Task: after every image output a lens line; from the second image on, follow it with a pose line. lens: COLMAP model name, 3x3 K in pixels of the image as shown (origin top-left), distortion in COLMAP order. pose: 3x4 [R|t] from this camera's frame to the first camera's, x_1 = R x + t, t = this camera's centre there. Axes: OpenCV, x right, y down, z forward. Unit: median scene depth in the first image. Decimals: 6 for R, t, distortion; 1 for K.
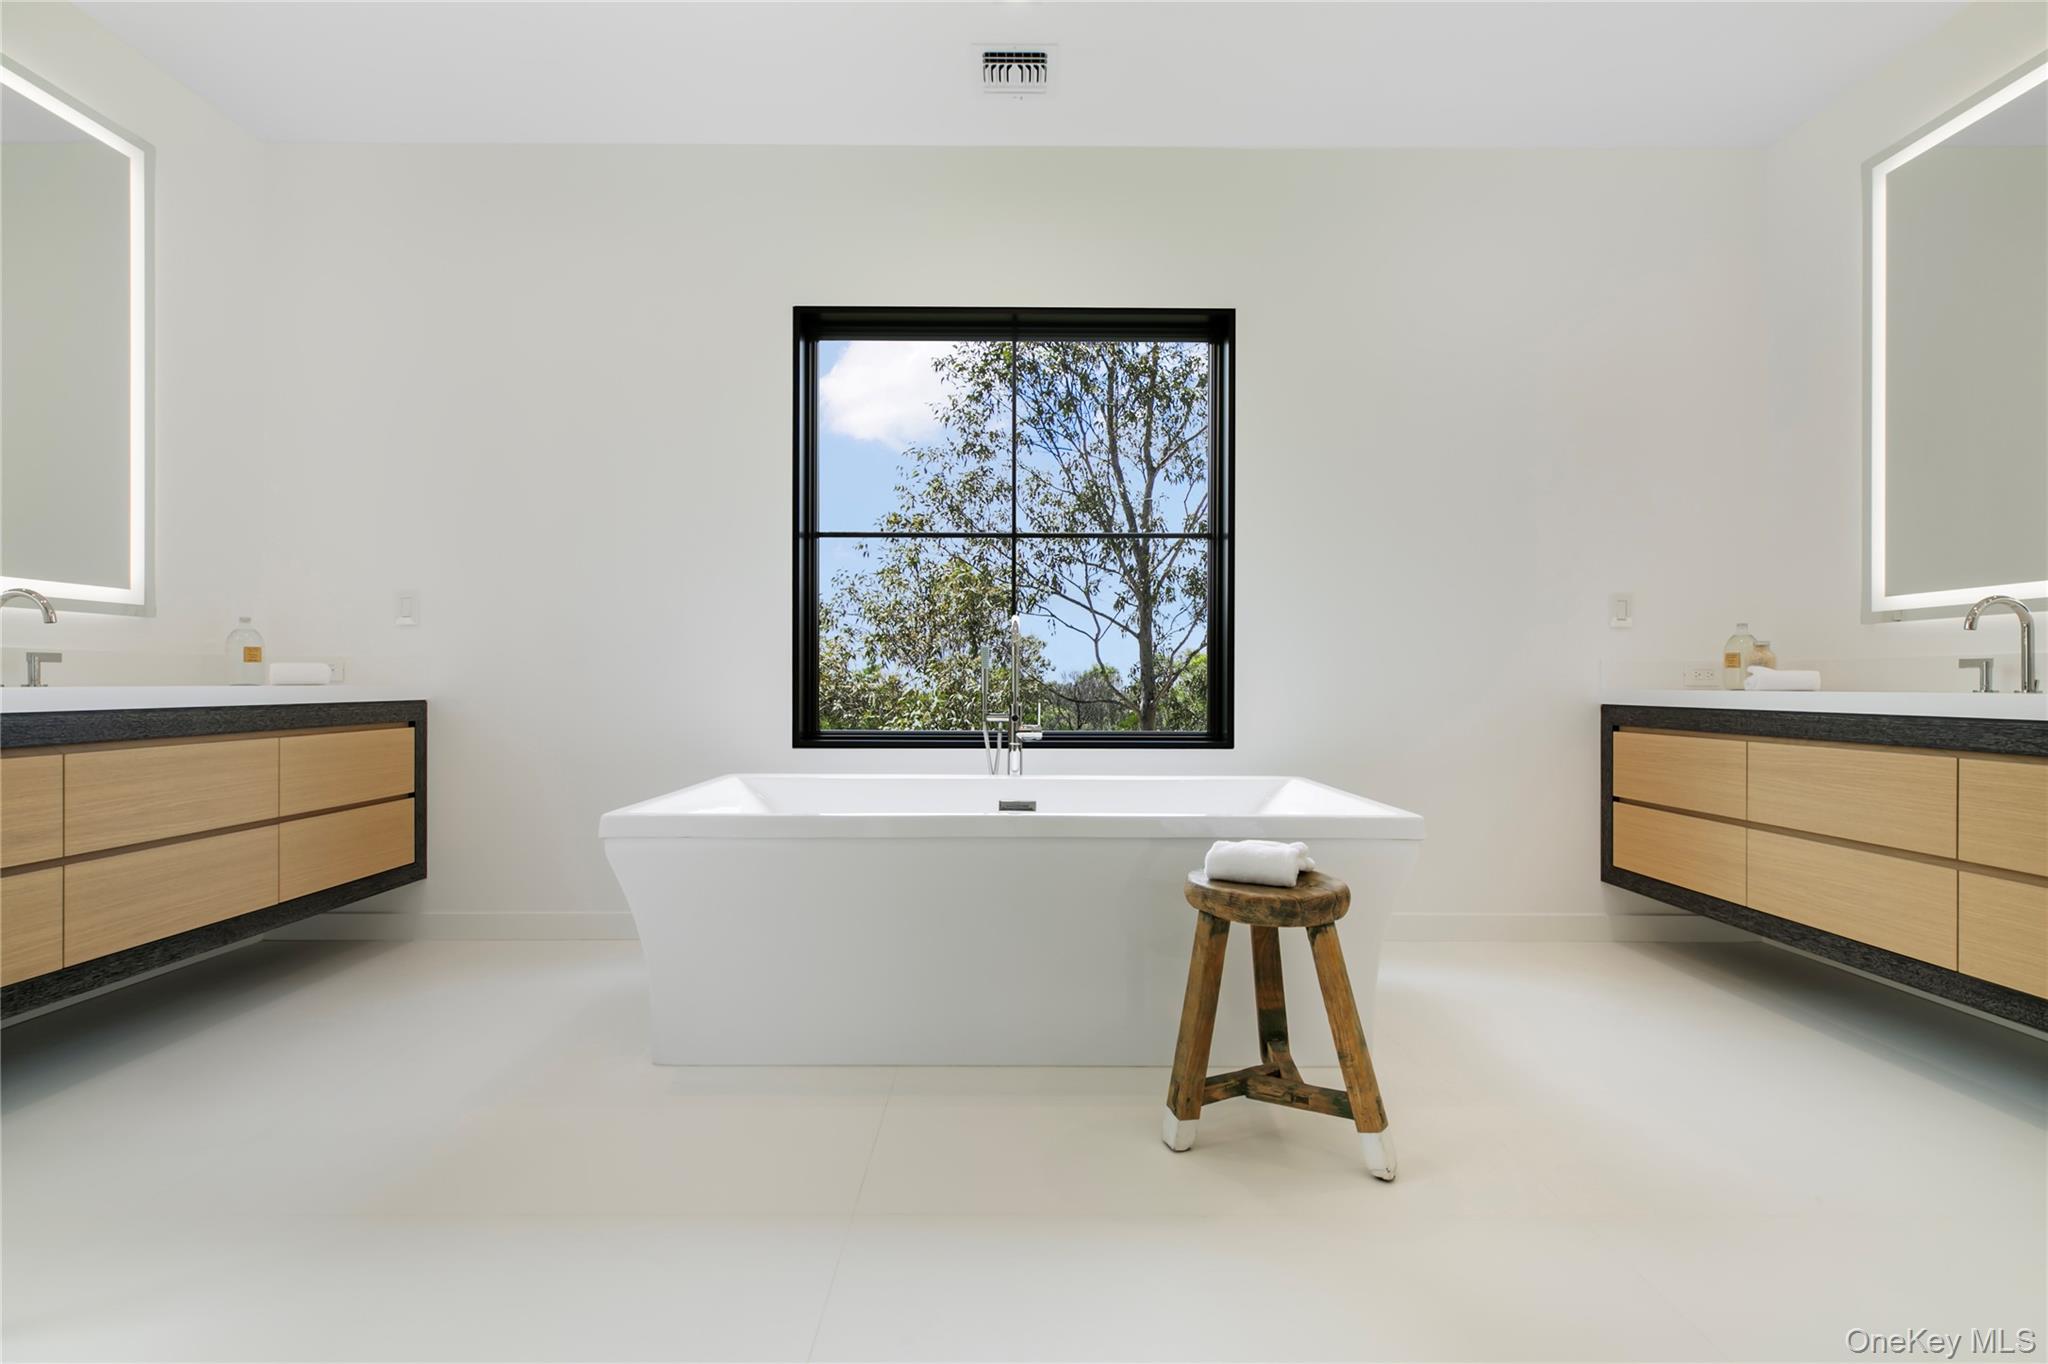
lens RADIAL K [[927.2, 0, 1024.0], [0, 927.2, 682.0], [0, 0, 1]] dist [0.000079, -0.000453]
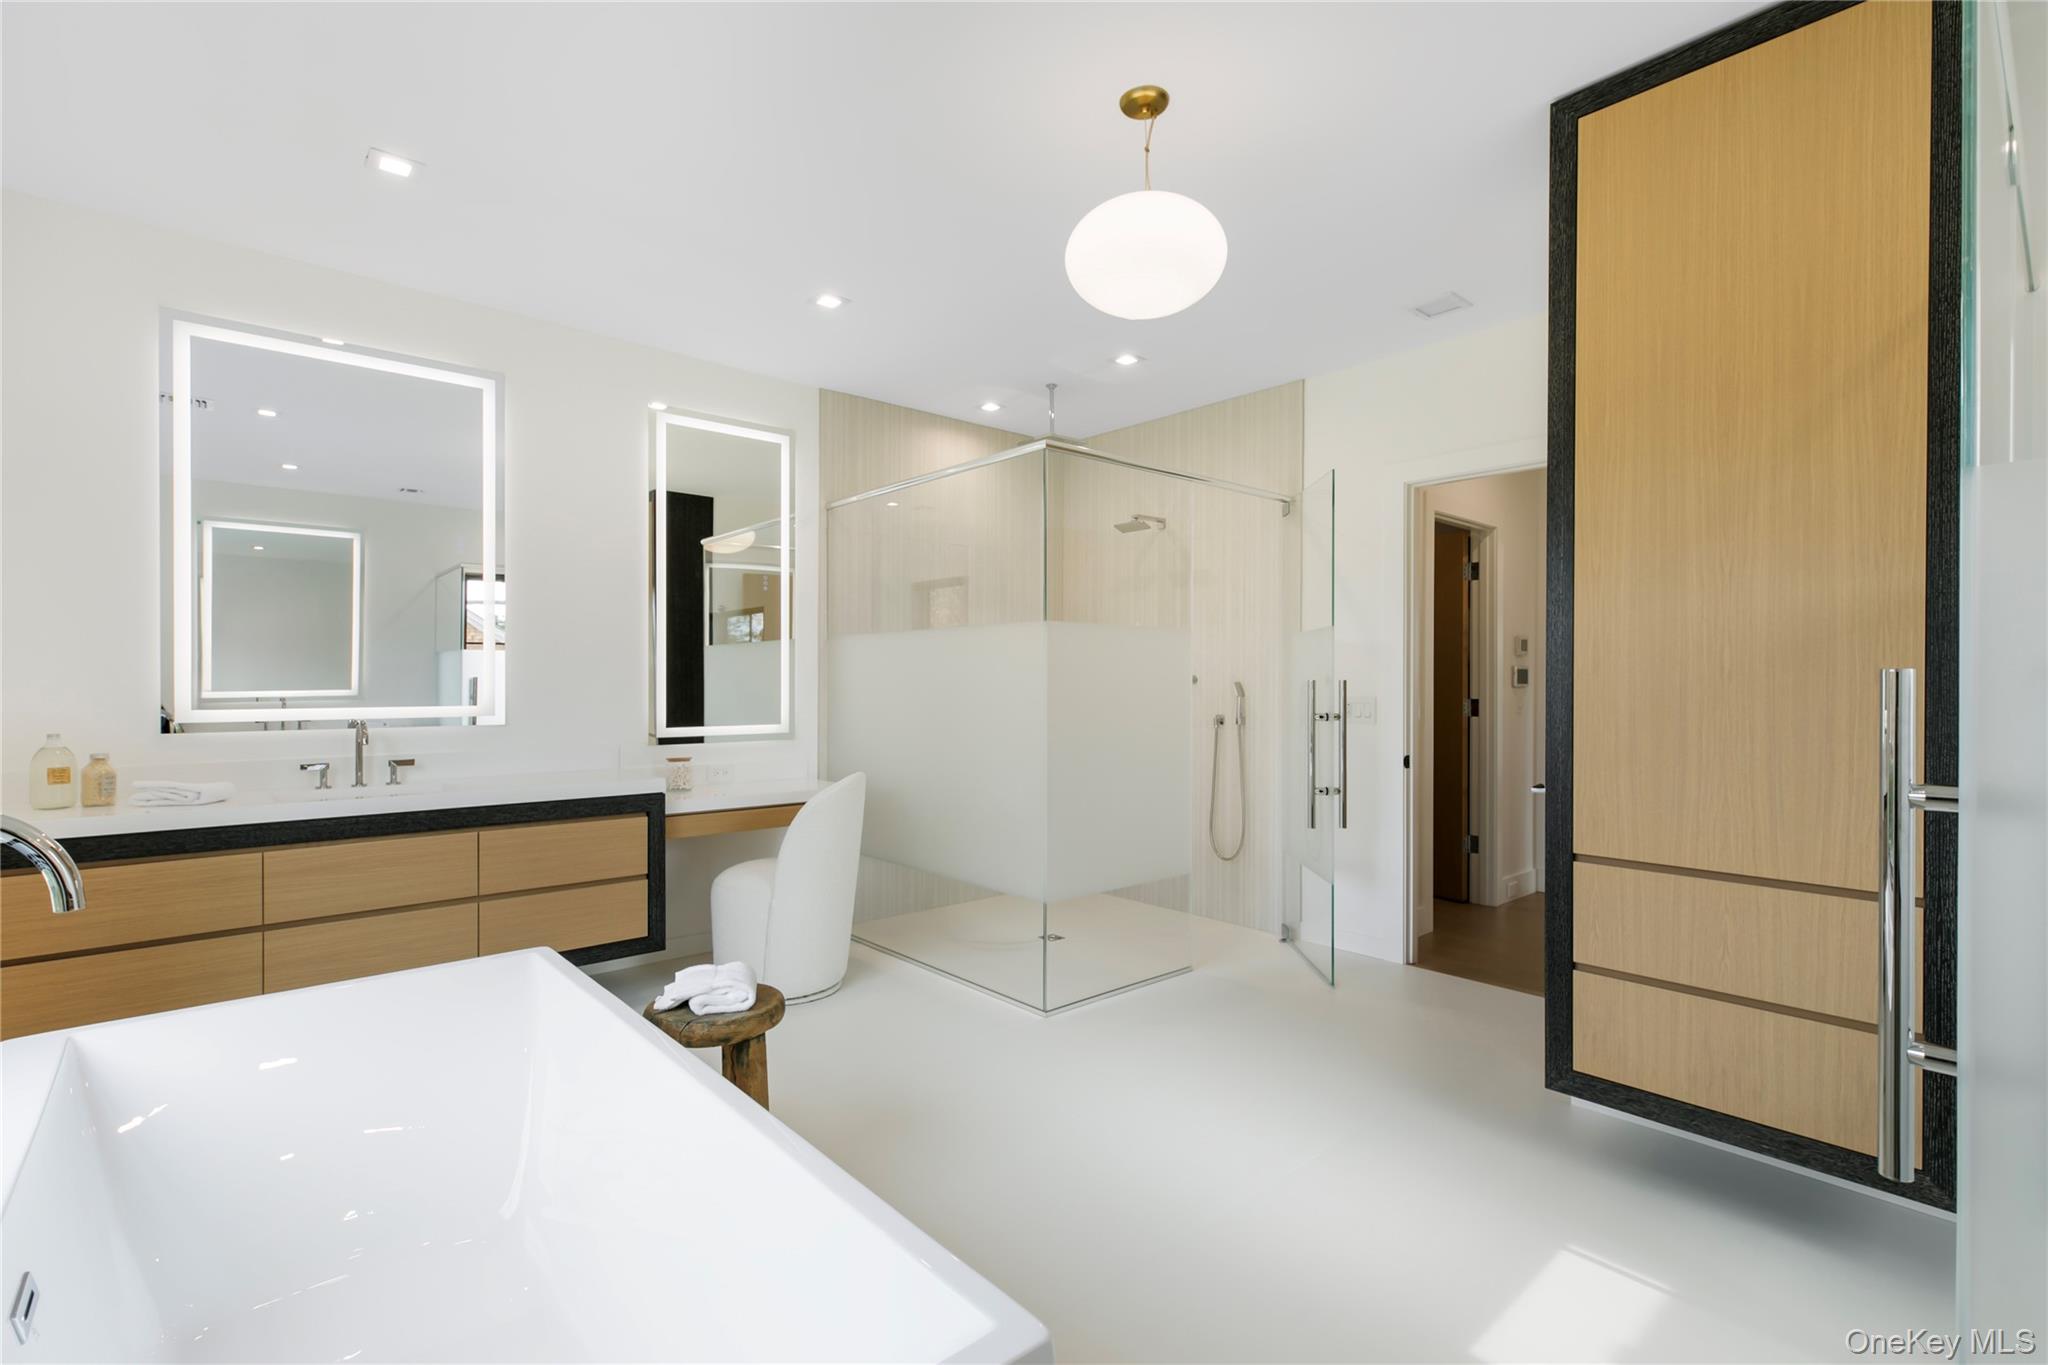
lens RADIAL K [[927.2, 0, 1024.0], [0, 927.2, 682.5], [0, 0, 1]] dist [0.000079, -0.000453]
pose [[-0.655138, -0.004194, 0.755498, -0.609800], [-0.003449, 0.999991, 0.002561, -0.137091], [-0.755502, -0.000928, -0.655146, 1.011582]]
